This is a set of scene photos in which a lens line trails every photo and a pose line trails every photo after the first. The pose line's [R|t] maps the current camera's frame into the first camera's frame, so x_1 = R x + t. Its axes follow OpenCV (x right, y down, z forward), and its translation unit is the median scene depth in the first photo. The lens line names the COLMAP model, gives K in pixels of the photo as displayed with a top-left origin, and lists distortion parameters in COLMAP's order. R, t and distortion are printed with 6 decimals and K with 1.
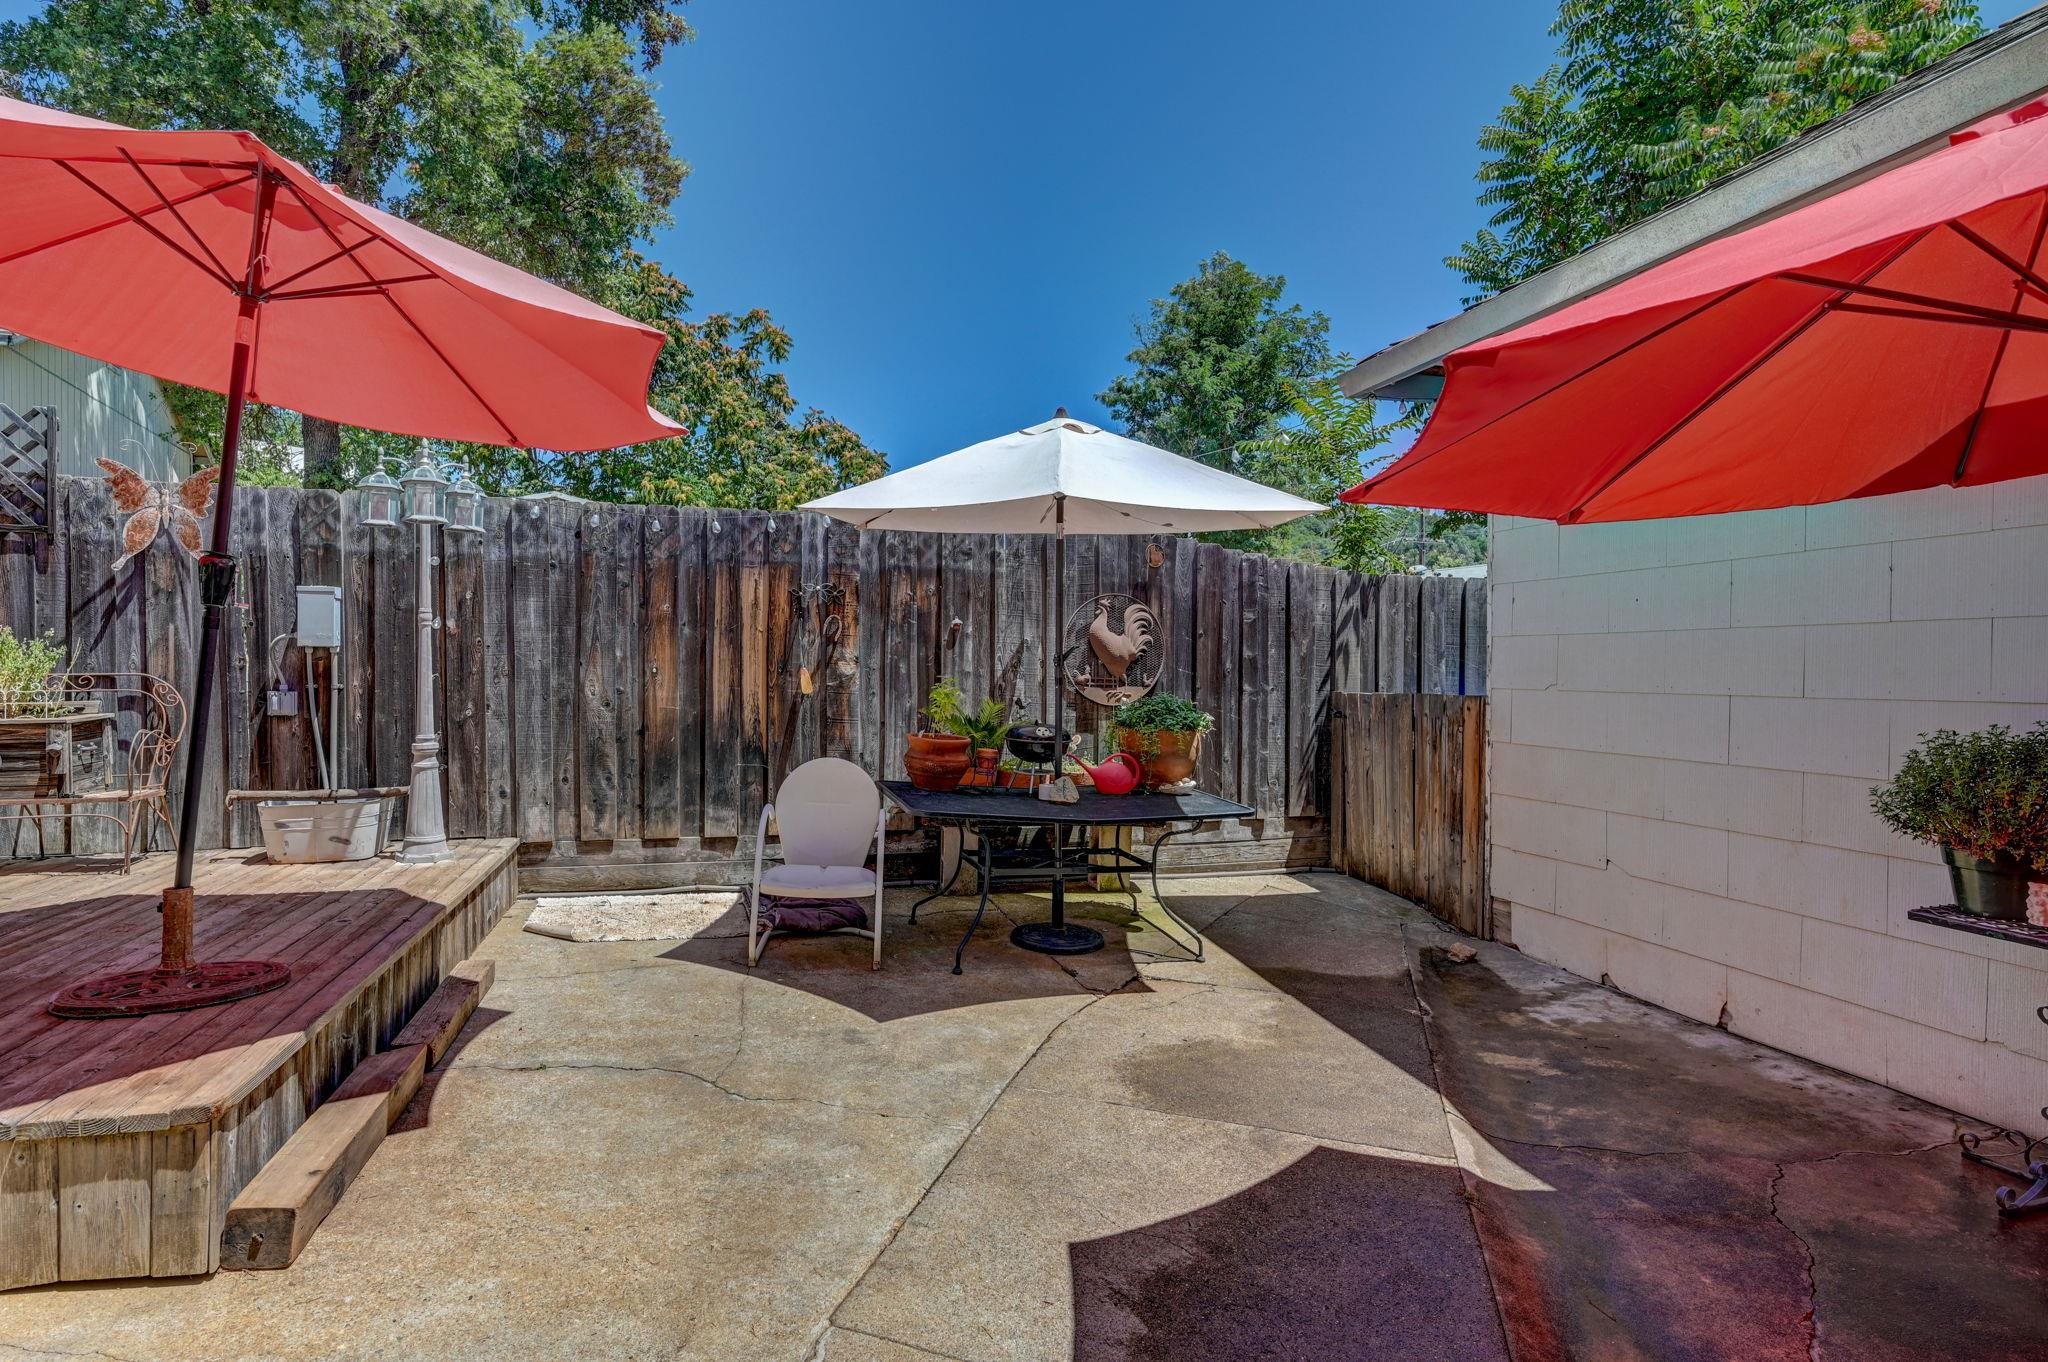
lens RADIAL K [[1082.7, 0, 1029.6], [0, 1082.7, 677.1], [0, 0, 1]] dist [0.000669, 0.000023]
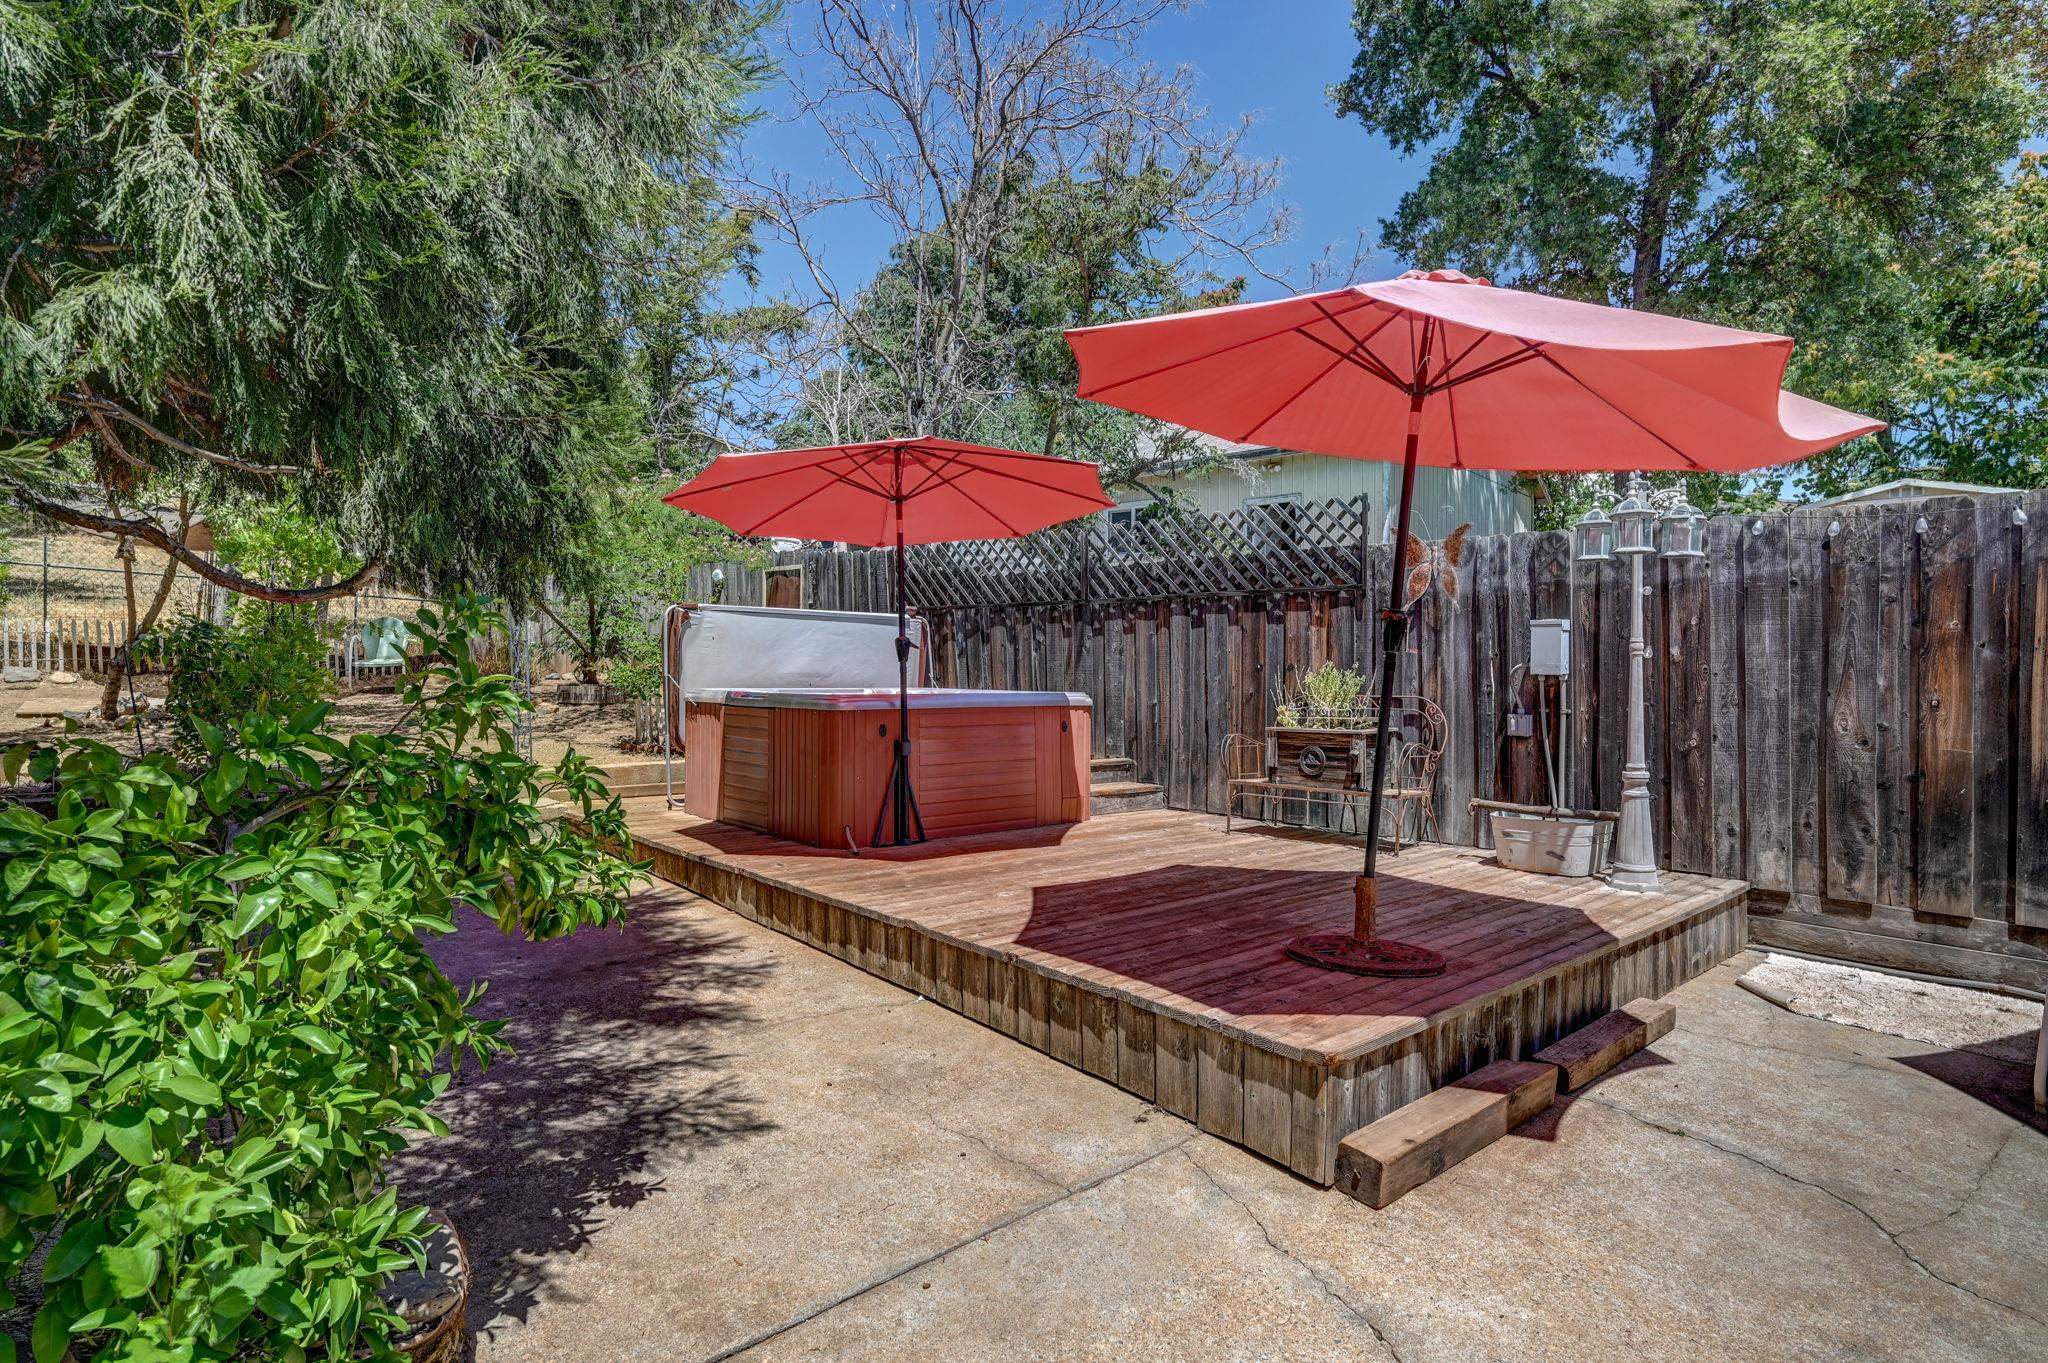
lens RADIAL K [[1082.7, 0, 1029.6], [0, 1082.7, 677.6], [0, 0, 1]] dist [0.000669, 0.000023]
pose [[0.441308, 0.007044, -0.897328, 0.092442], [-0.016899, 0.999857, -0.000462, -0.016052], [0.897197, 0.015368, 0.441364, 0.049075]]
